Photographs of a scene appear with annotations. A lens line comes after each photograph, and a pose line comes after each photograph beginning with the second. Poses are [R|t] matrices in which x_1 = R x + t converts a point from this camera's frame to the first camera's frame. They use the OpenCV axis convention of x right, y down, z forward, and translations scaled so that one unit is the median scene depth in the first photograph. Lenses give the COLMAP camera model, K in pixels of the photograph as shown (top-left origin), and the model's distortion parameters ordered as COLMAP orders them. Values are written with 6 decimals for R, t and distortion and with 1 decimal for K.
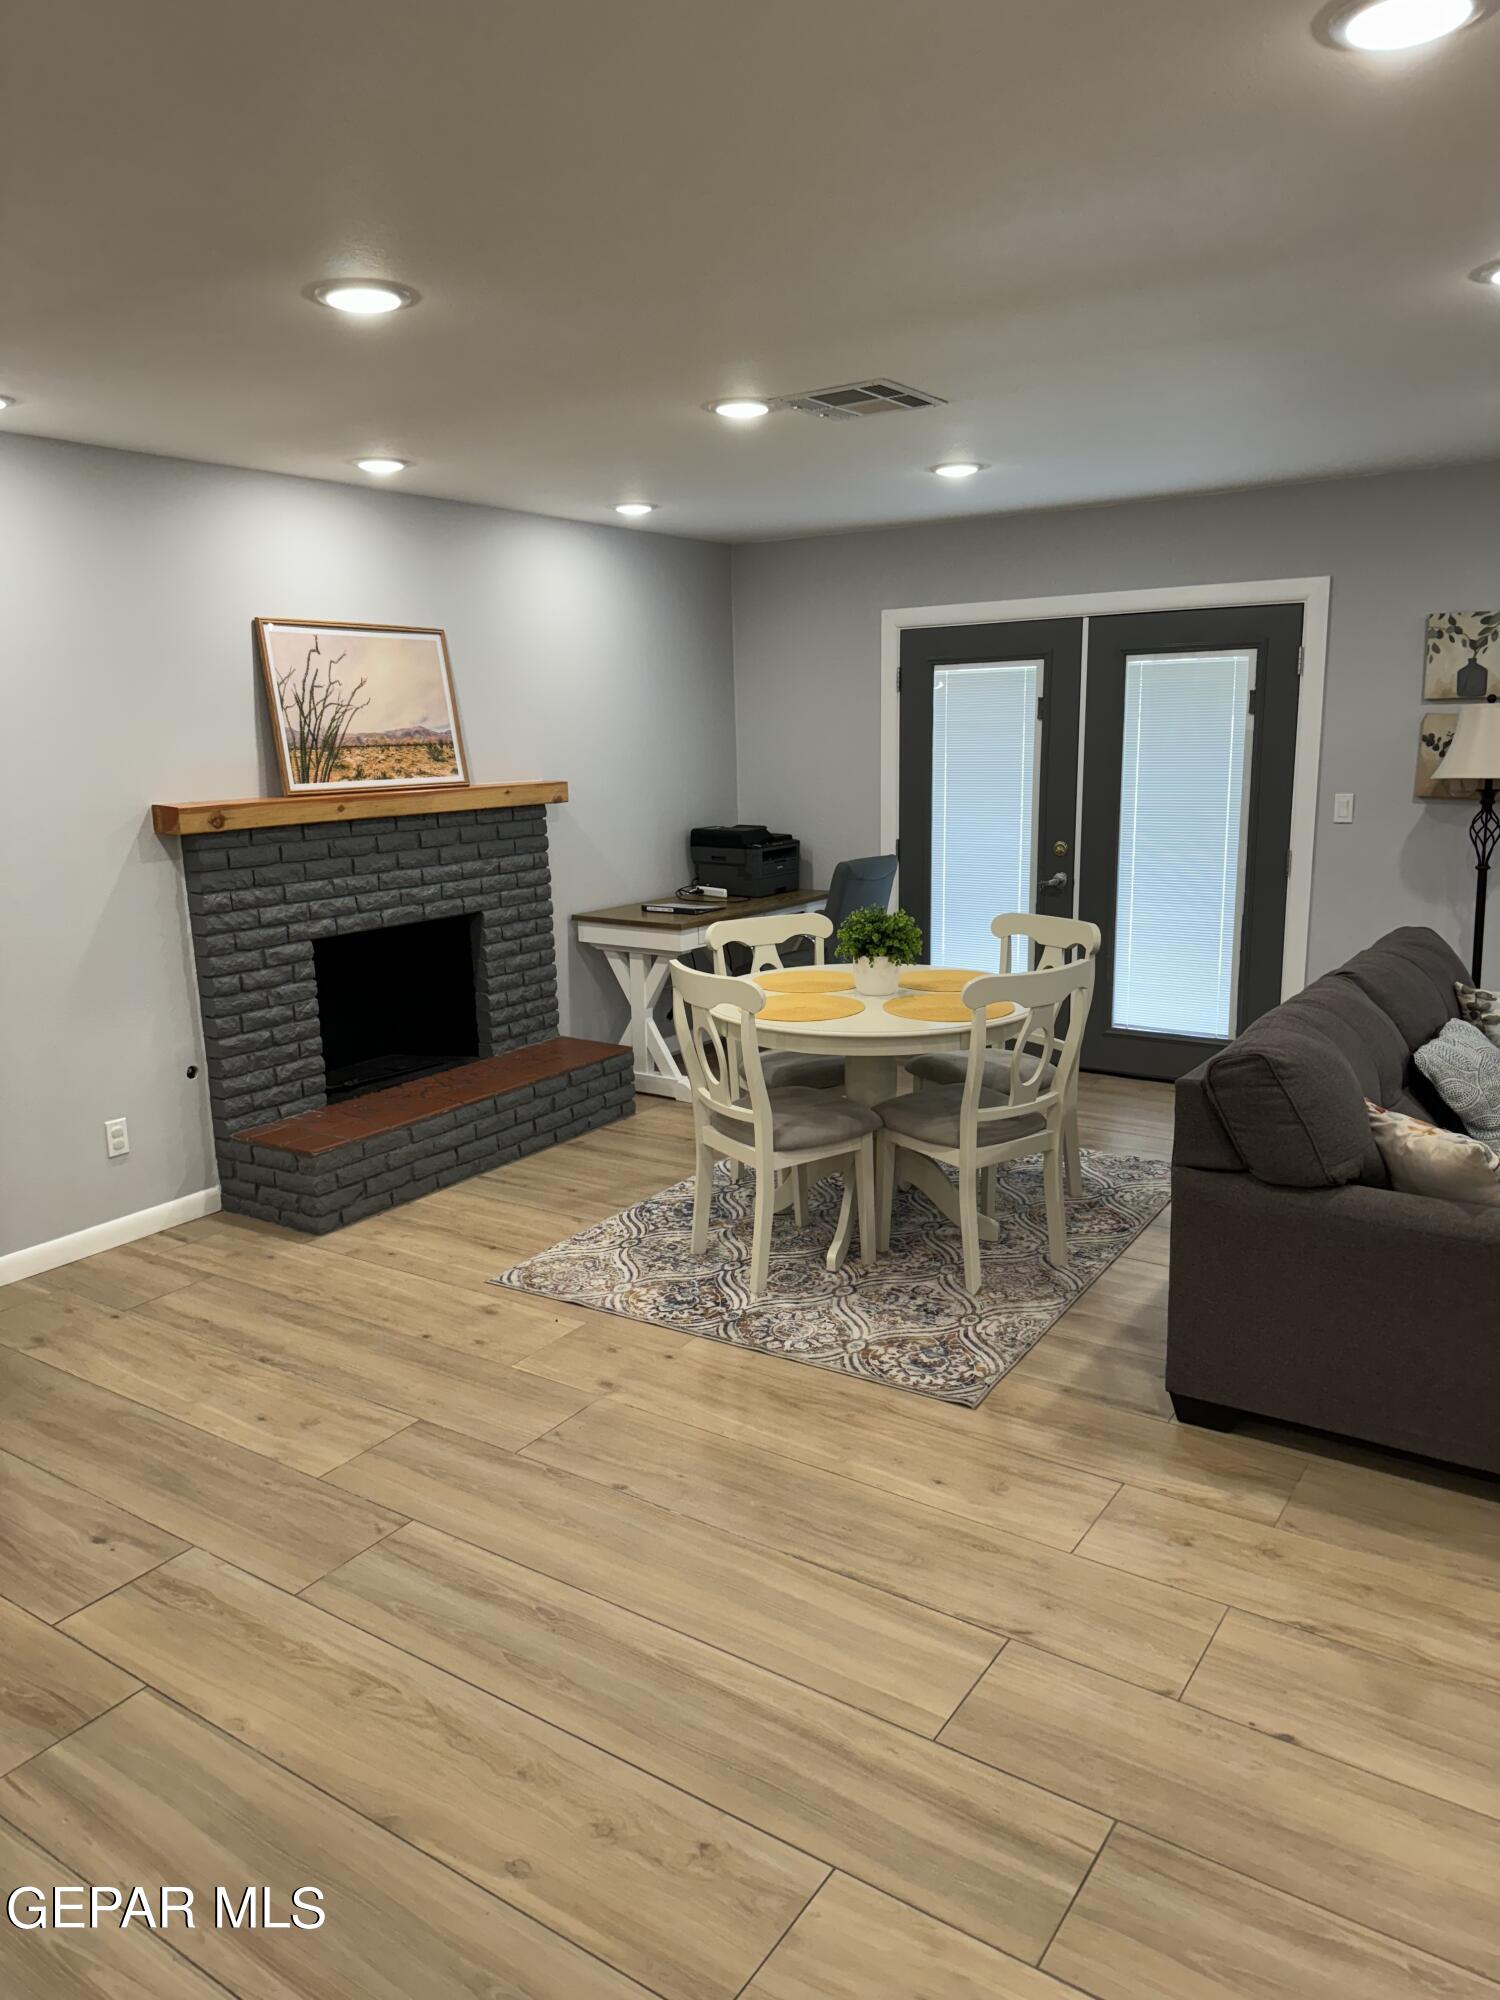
lens RADIAL K [[1407.9, 0, 742.6], [0, 1407.9, 1001.6], [0, 0, 1]] dist [0.006301, -0.008964]
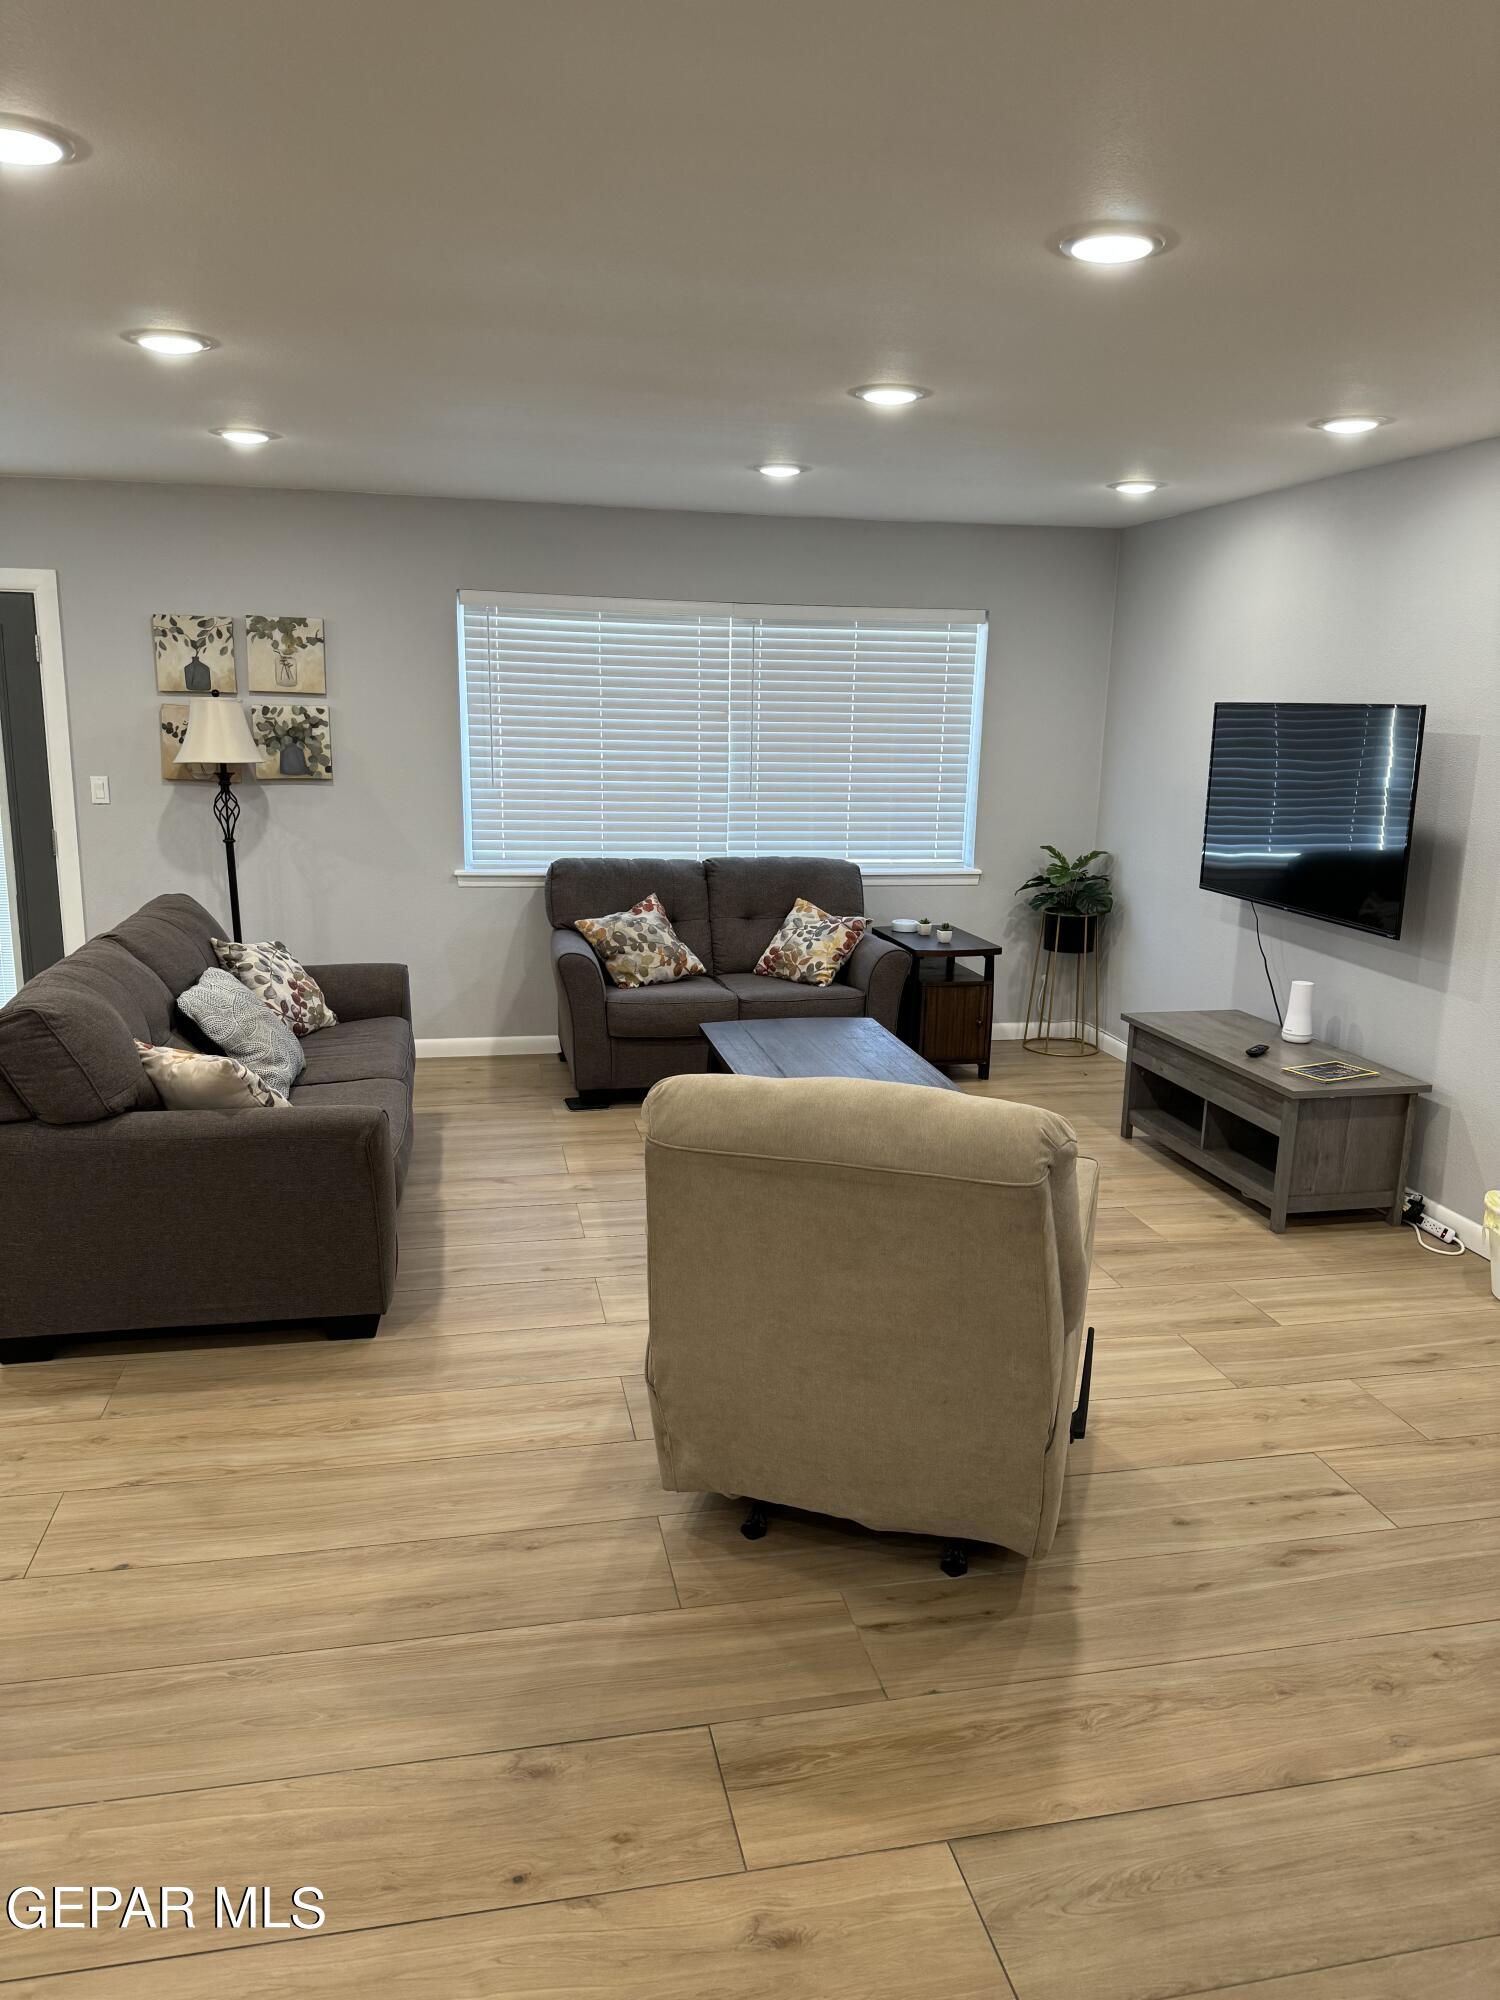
lens RADIAL K [[1407.9, 0, 746.4], [0, 1407.9, 1014.7], [0, 0, 1]] dist [0.006301, -0.008964]
pose [[0.691866, -0.119906, 0.712000, -0.029618], [0.108277, 0.992193, 0.061878, 0.033580], [-0.713861, 0.034282, 0.699448, -0.166472]]
